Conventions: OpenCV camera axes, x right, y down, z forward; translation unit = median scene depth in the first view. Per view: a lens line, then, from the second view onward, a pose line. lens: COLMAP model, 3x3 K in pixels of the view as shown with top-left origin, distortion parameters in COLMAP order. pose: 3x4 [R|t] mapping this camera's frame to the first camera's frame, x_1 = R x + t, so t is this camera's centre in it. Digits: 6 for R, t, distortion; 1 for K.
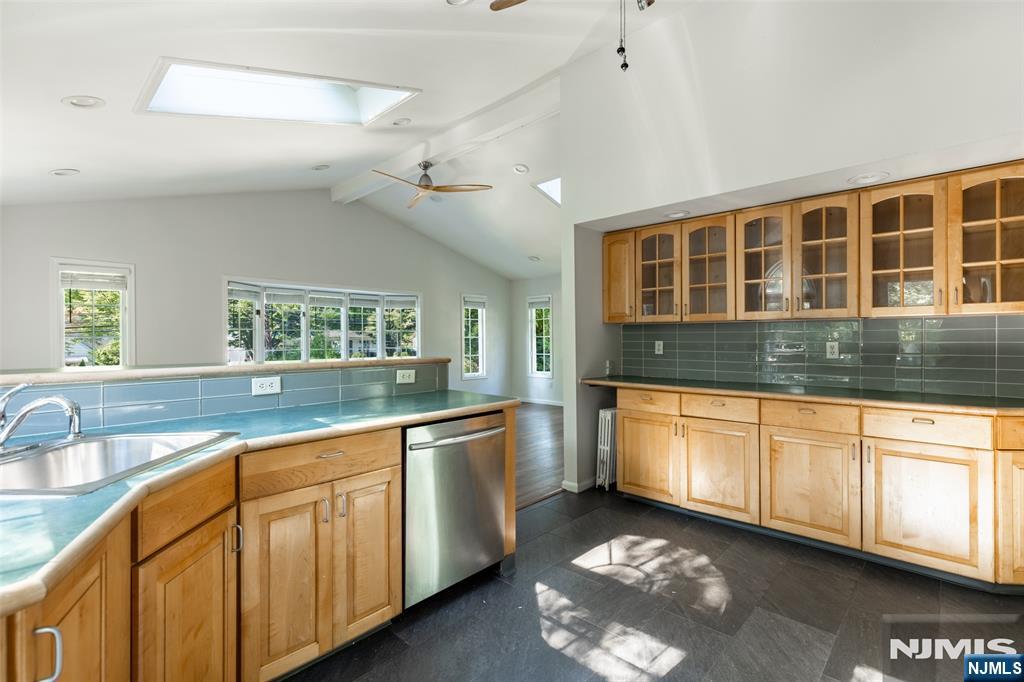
lens RADIAL K [[462.7, 0, 516.9], [0, 462.7, 338.8], [0, 0, 1]] dist [0.000149, -0.000369]
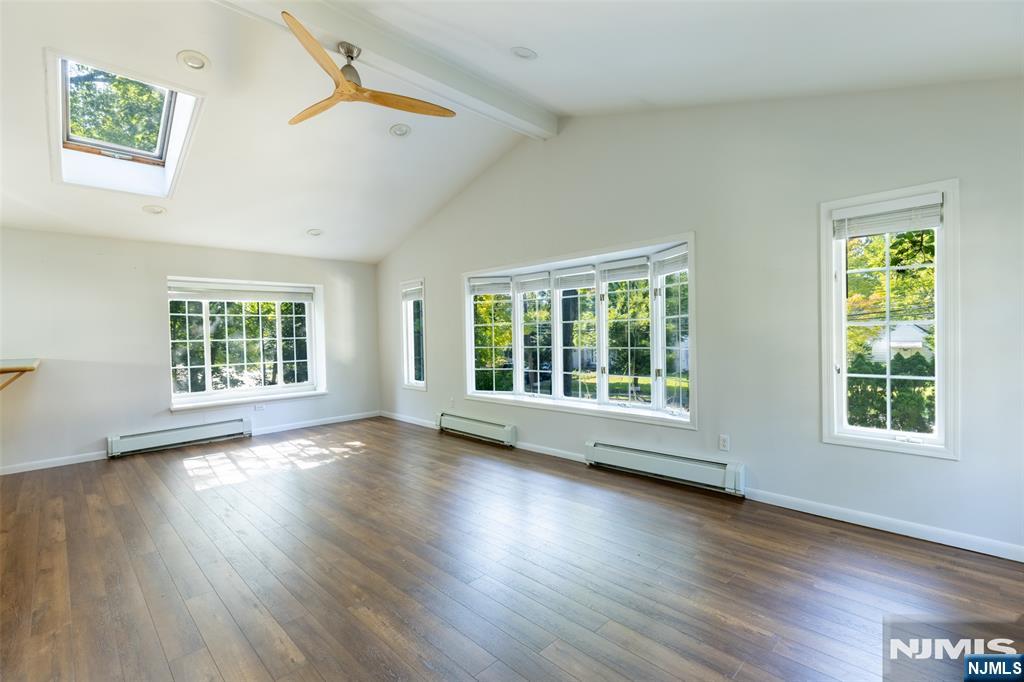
lens RADIAL K [[462.7, 0, 516.9], [0, 462.7, 338.8], [0, 0, 1]] dist [0.000149, -0.000369]
pose [[-0.033518, 0.016628, -0.999300, 0.404503], [0.019921, 0.999674, 0.015966, -0.006178], [0.999240, -0.019371, -0.033839, 1.229924]]
